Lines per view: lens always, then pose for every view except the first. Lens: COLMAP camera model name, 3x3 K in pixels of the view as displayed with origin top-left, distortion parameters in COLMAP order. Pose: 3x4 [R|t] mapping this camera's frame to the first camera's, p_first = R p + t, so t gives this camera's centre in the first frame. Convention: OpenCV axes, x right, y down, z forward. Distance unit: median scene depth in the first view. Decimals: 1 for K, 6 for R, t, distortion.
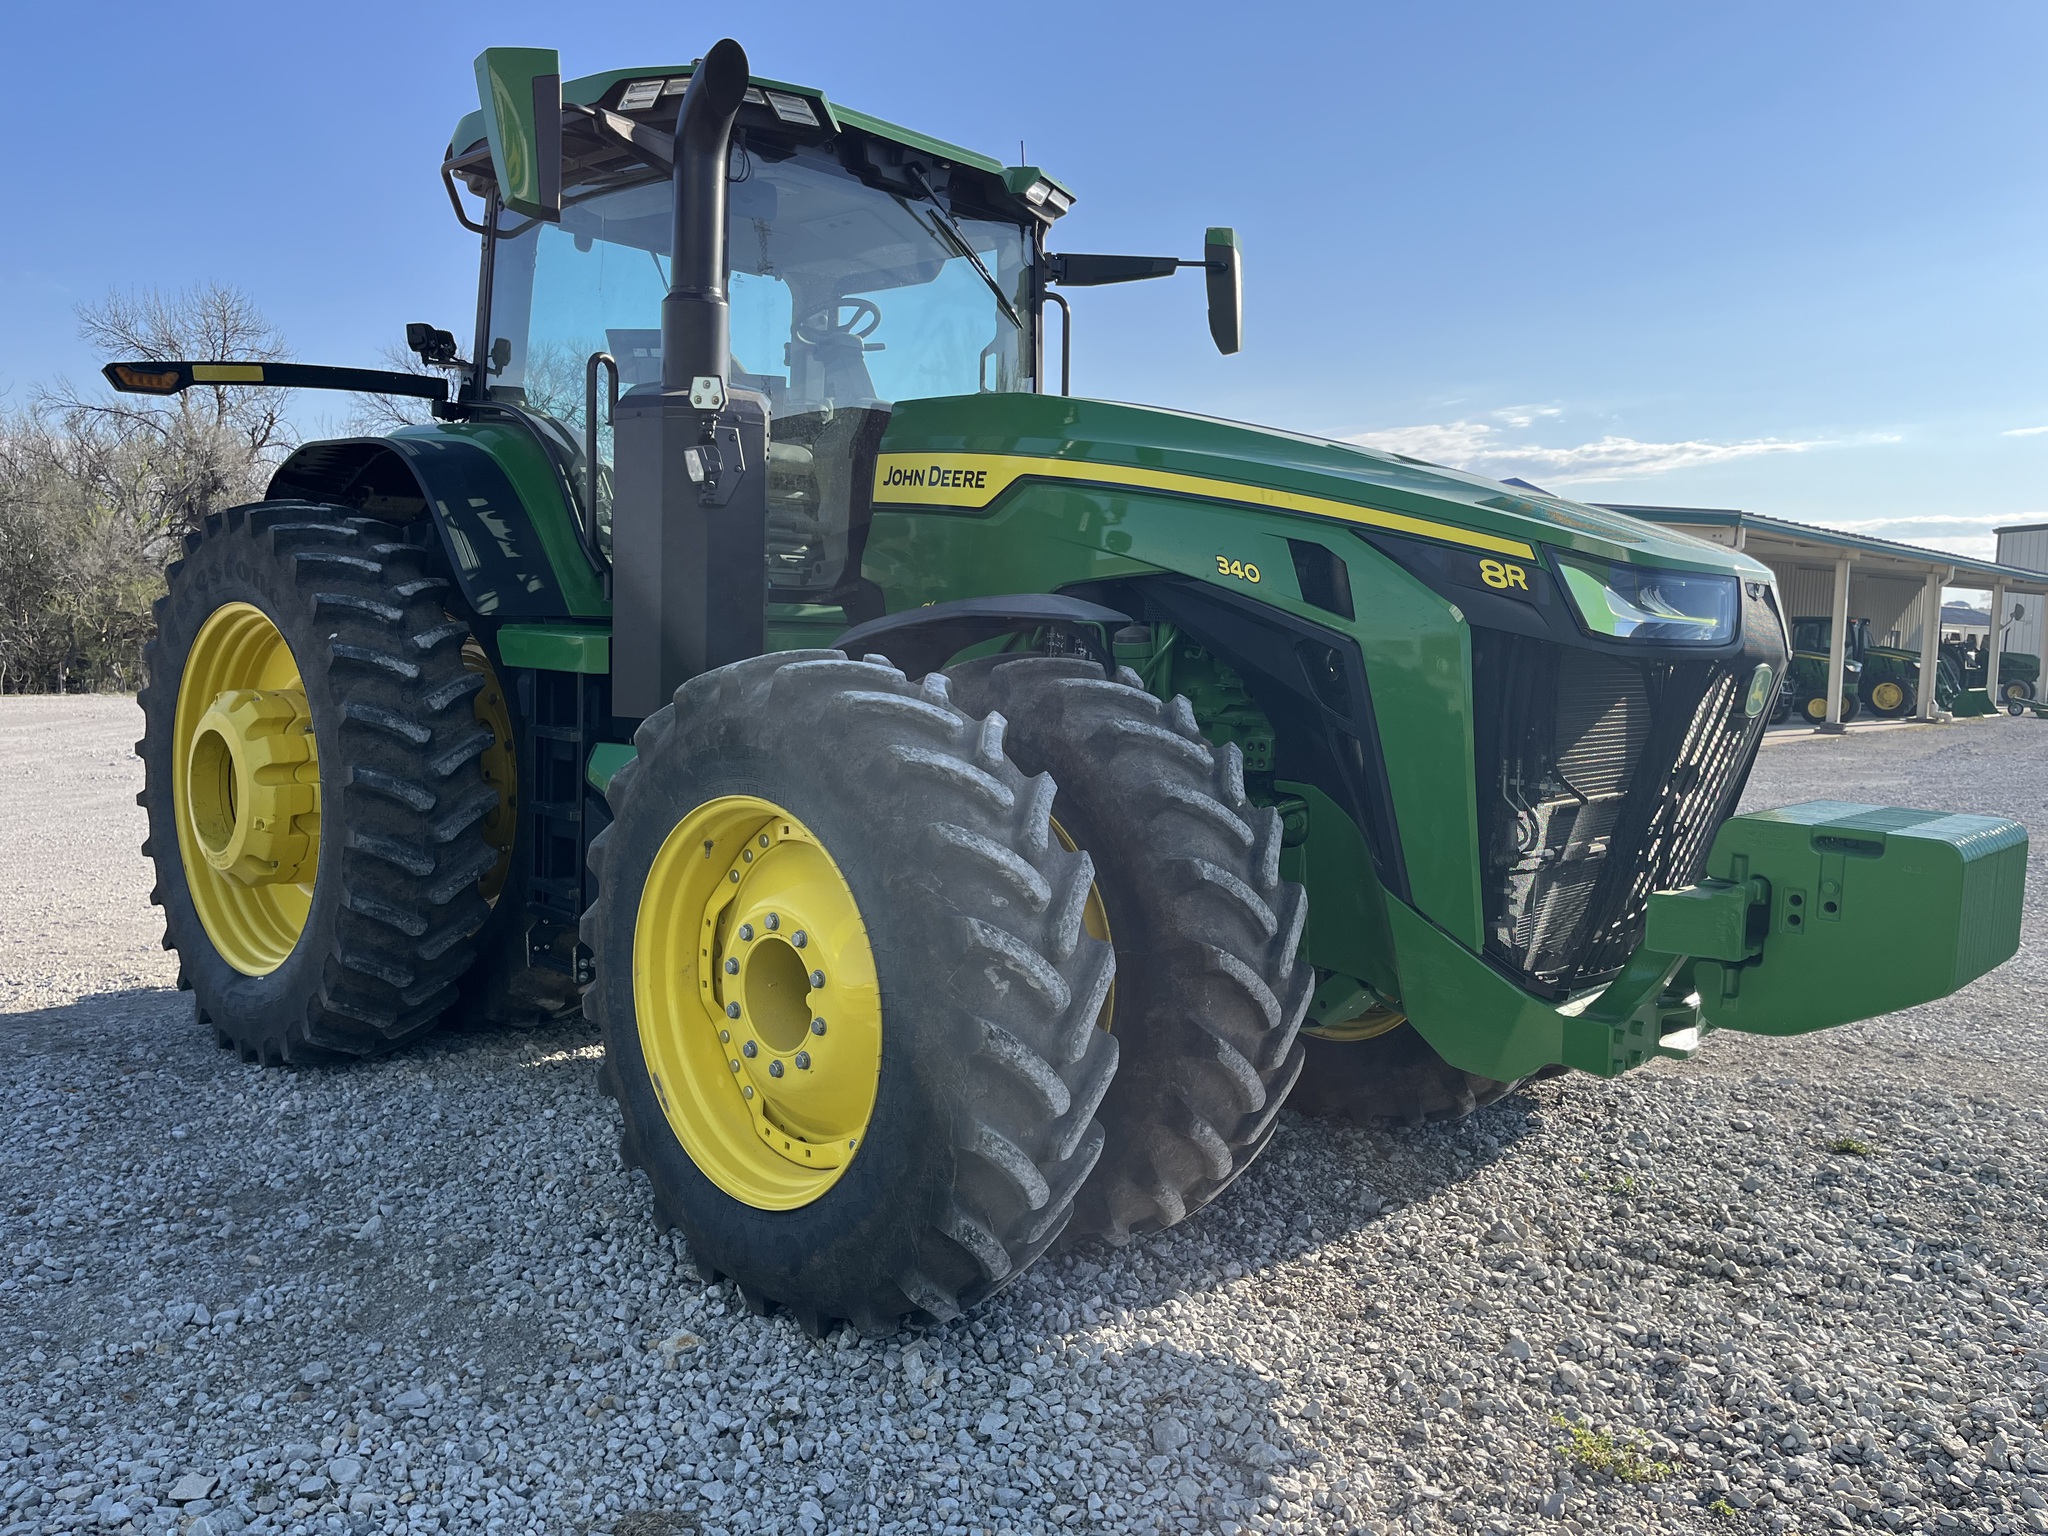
lens RADIAL K [[1595.3, 0, 1033.4], [0, 1595.3, 777.1], [0, 0, 1]] dist [0.065521, -0.098292]
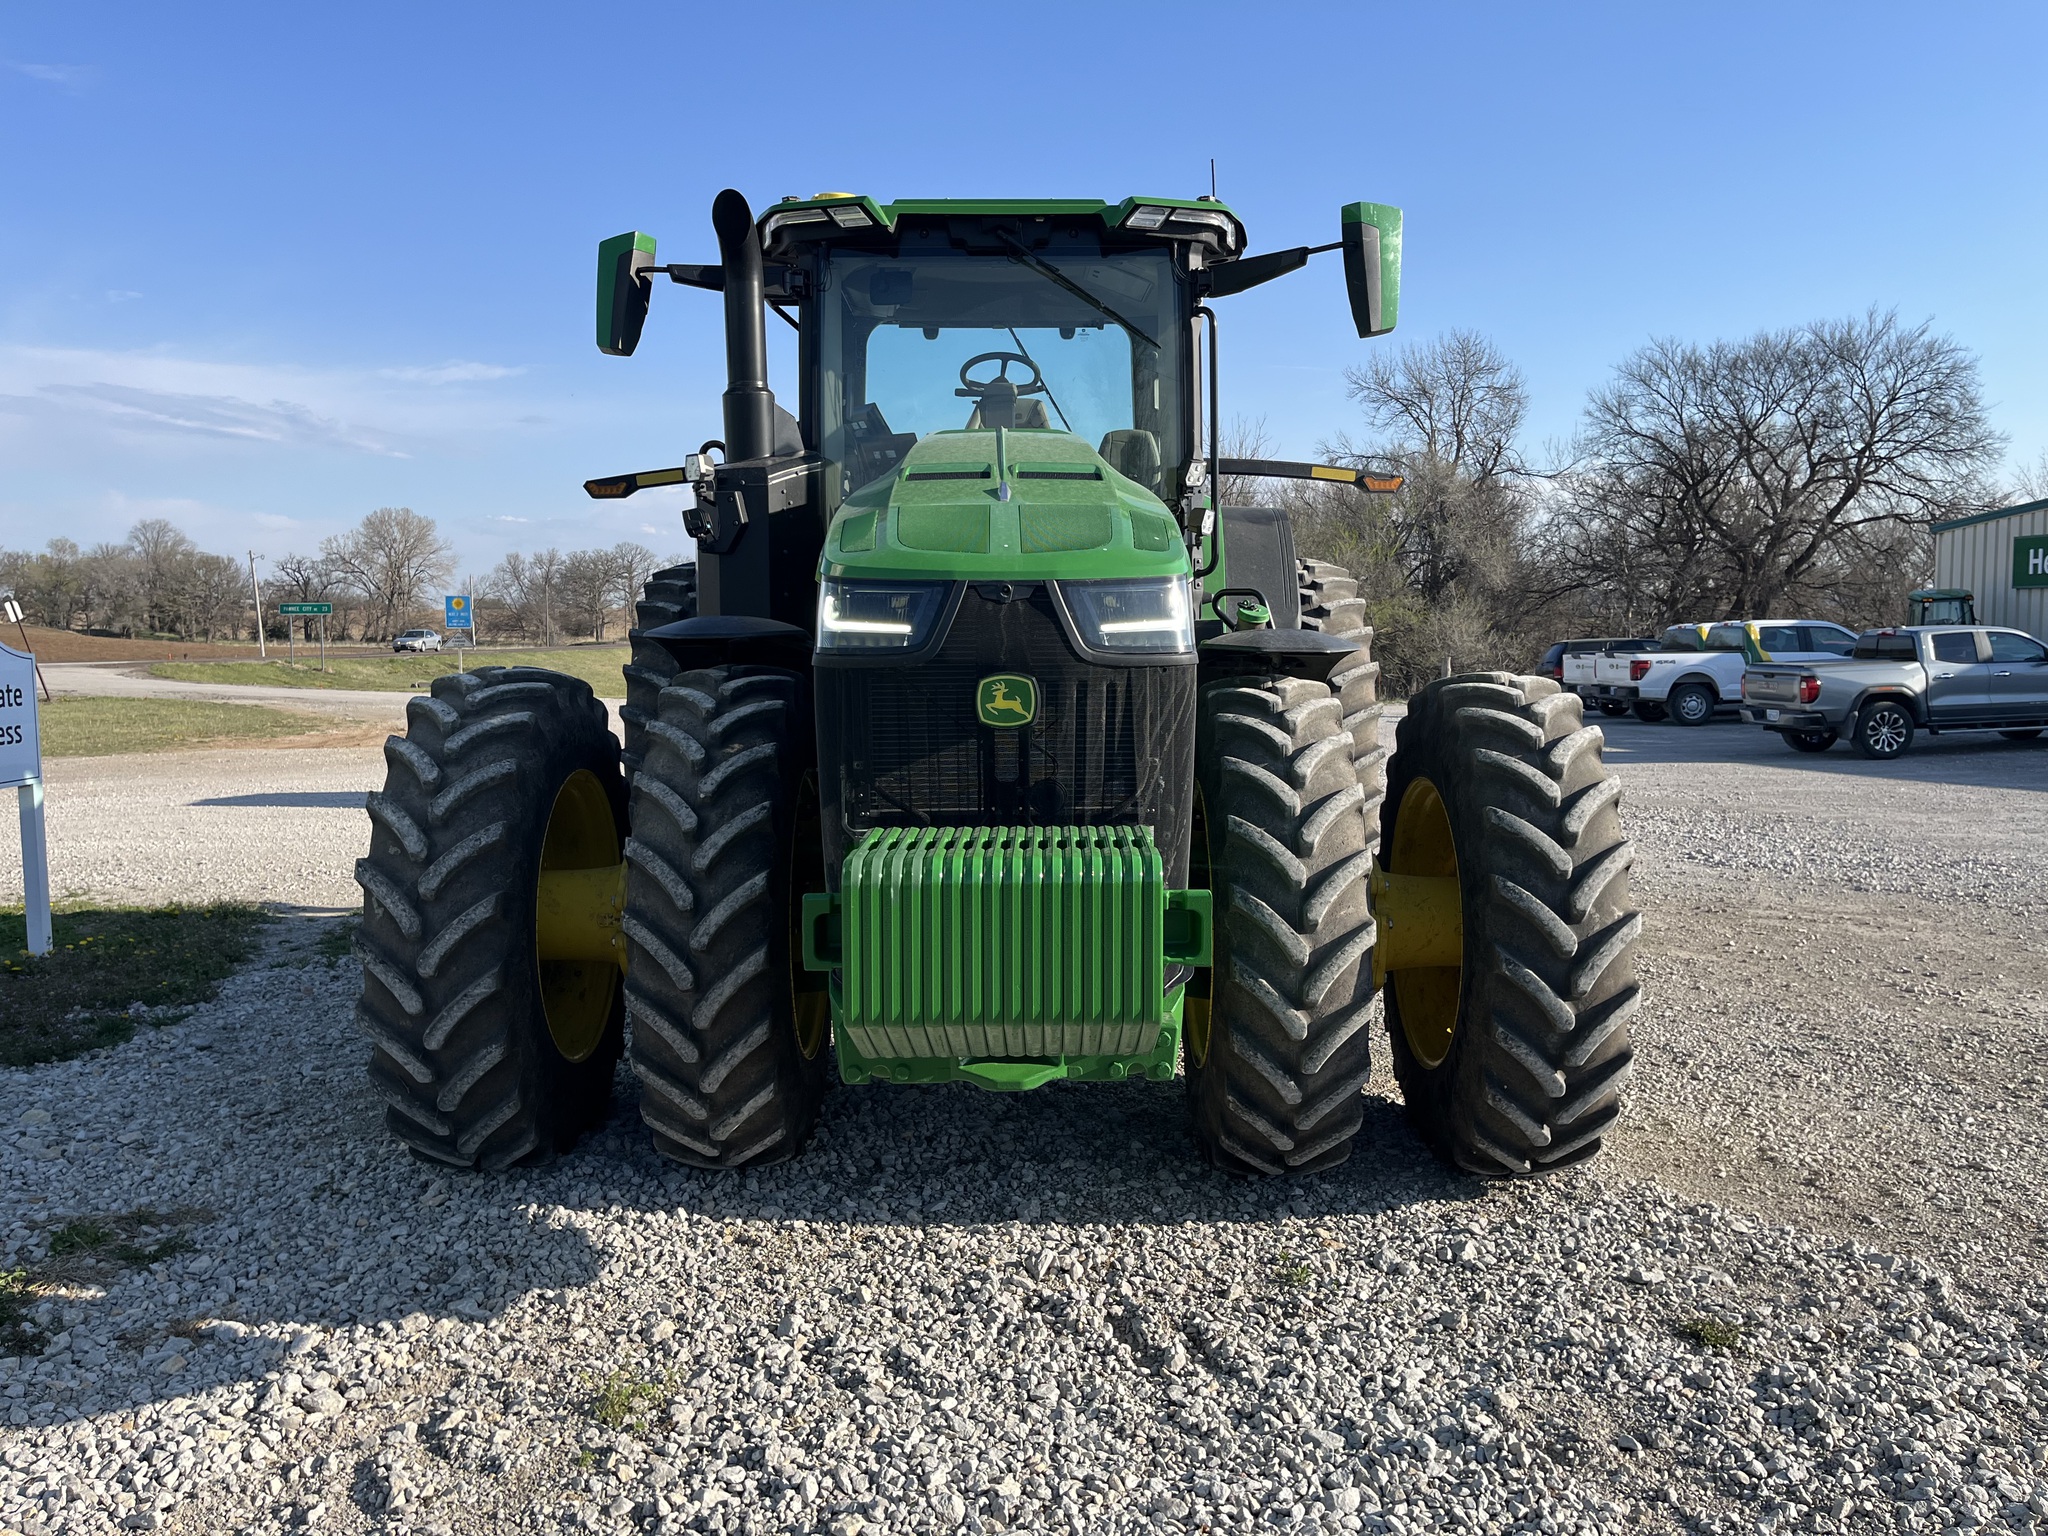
lens RADIAL K [[1595.3, 0, 1033.4], [0, 1595.3, 777.1], [0, 0, 1]] dist [0.065521, -0.098292]
pose [[0.678965, 0.040352, -0.733061, 0.739963], [-0.044000, 0.998930, 0.014234, -0.015712], [0.732851, 0.022591, 0.680014, 0.252985]]
